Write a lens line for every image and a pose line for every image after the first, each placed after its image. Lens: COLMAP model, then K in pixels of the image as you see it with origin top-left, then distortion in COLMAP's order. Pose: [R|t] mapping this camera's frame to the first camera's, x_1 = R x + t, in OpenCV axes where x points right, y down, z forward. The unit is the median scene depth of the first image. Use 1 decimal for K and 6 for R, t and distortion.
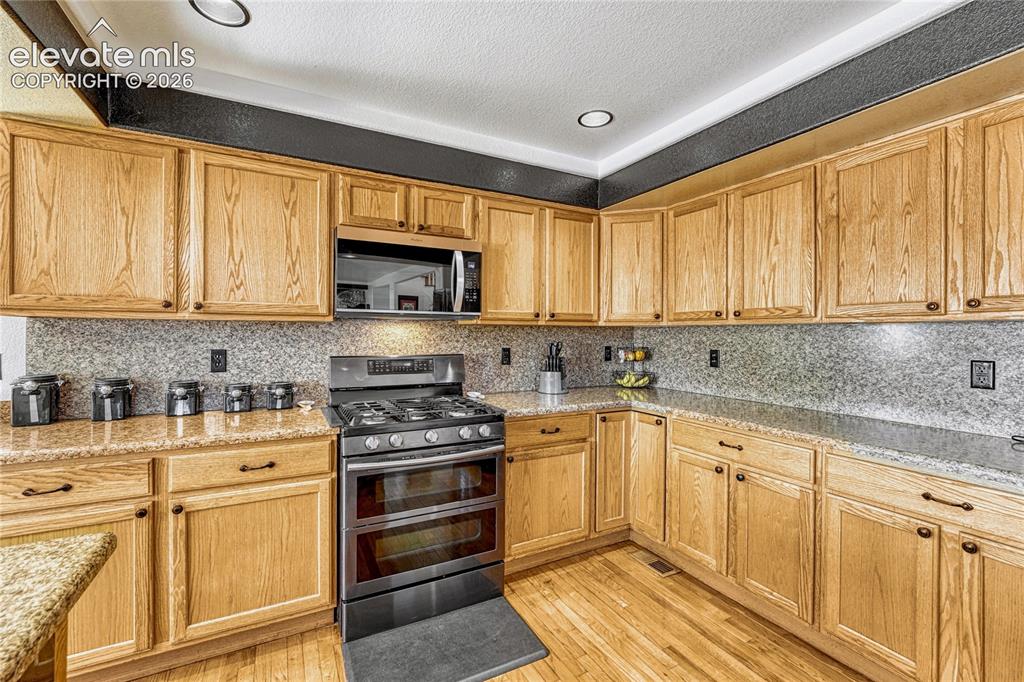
lens RADIAL K [[438.9, 0, 508.6], [0, 438.9, 332.7], [0, 0, 1]] dist [-0.006953, 0.000202]
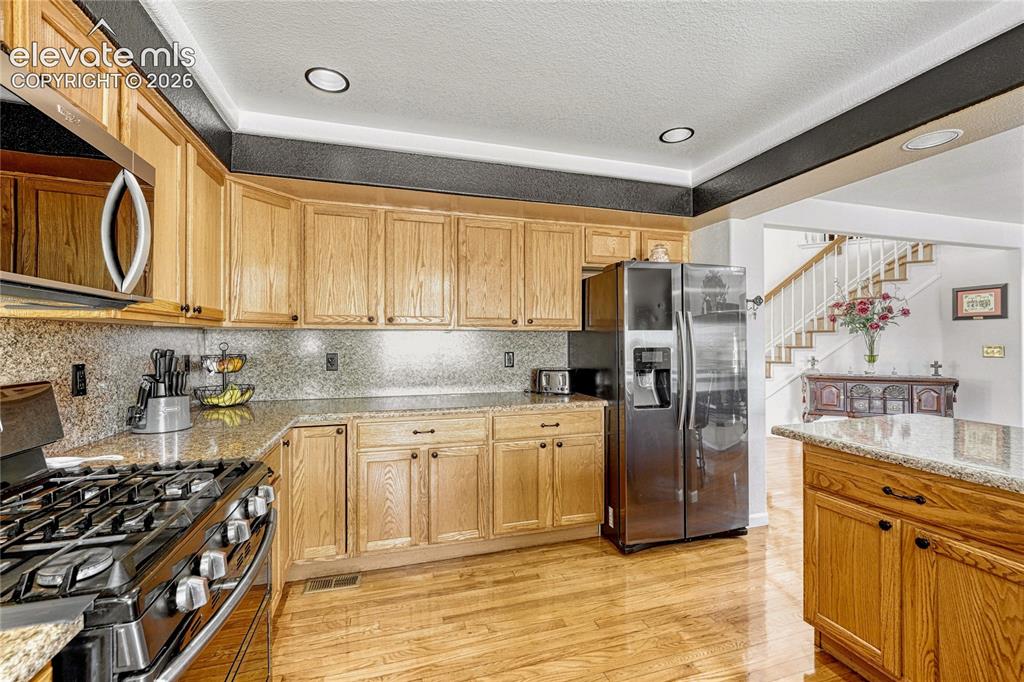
lens RADIAL K [[428.3, 0, 508.6], [0, 428.3, 339.1], [0, 0, 1]] dist [-0.002198, -0.000053]
pose [[0.193243, -0.002016, 0.981149, -0.510847], [0.000504, 0.999998, 0.001955, 0.004333], [-0.981151, 0.000117, 0.193243, 0.480126]]
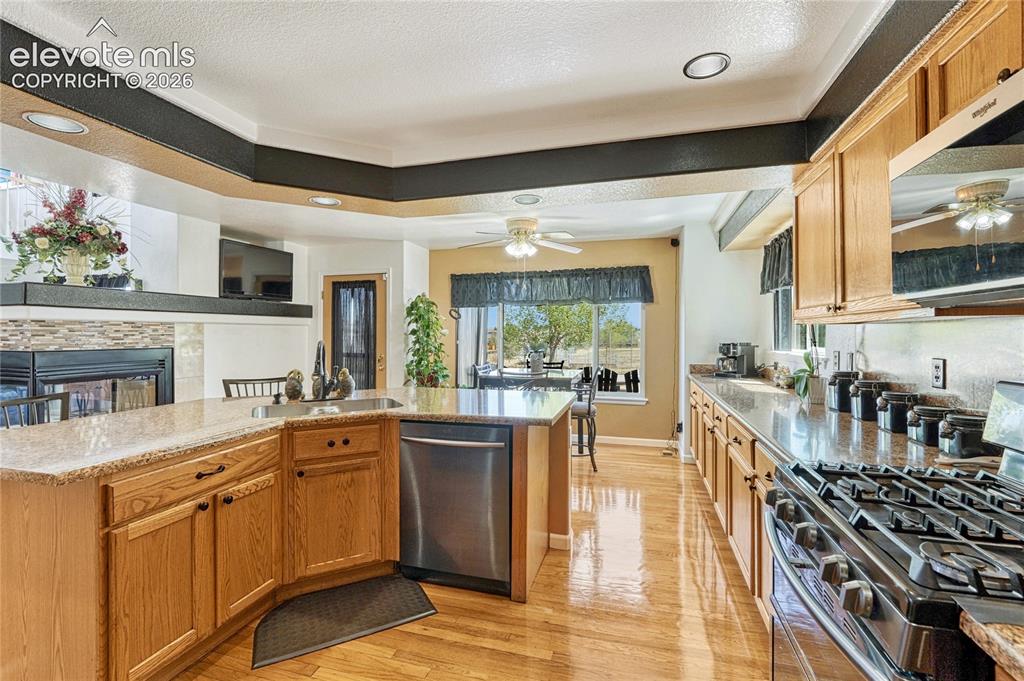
lens RADIAL K [[438.9, 0, 508.6], [0, 438.9, 332.2], [0, 0, 1]] dist [-0.006953, 0.000202]
pose [[-0.700130, -0.009525, -0.713952, 0.360776], [-0.000436, 0.999917, -0.012912, 0.002732], [0.714015, -0.008729, -0.700075, 0.913966]]
